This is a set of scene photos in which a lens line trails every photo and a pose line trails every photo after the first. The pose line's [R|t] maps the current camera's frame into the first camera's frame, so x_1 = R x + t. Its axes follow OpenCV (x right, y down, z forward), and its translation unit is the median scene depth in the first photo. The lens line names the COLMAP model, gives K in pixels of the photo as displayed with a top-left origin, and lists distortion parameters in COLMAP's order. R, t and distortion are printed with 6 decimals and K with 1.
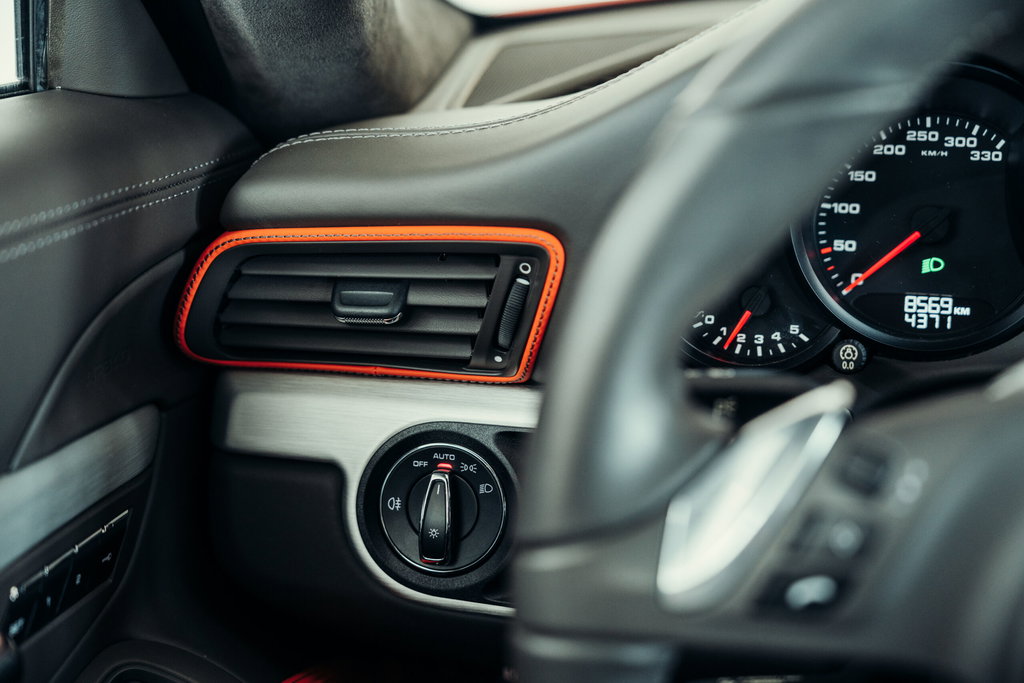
lens RADIAL K [[1388.3, 0, 512.2], [0, 1388.3, 342.2], [0, 0, 1]] dist [0.026191, 0.000000]
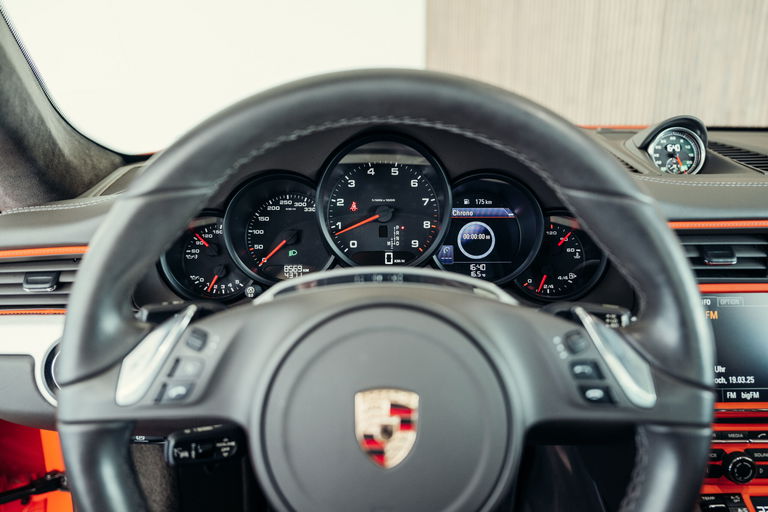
lens RADIAL K [[582.3, 0, 381.2], [0, 582.3, 256.4], [0, 0, 1]] dist [0.005904, 0.000973]
pose [[0.971204, -0.052745, 0.232337, 0.212343], [0.063090, 0.997310, -0.037315, 0.000634], [-0.229744, 0.050899, 0.971919, -0.067317]]
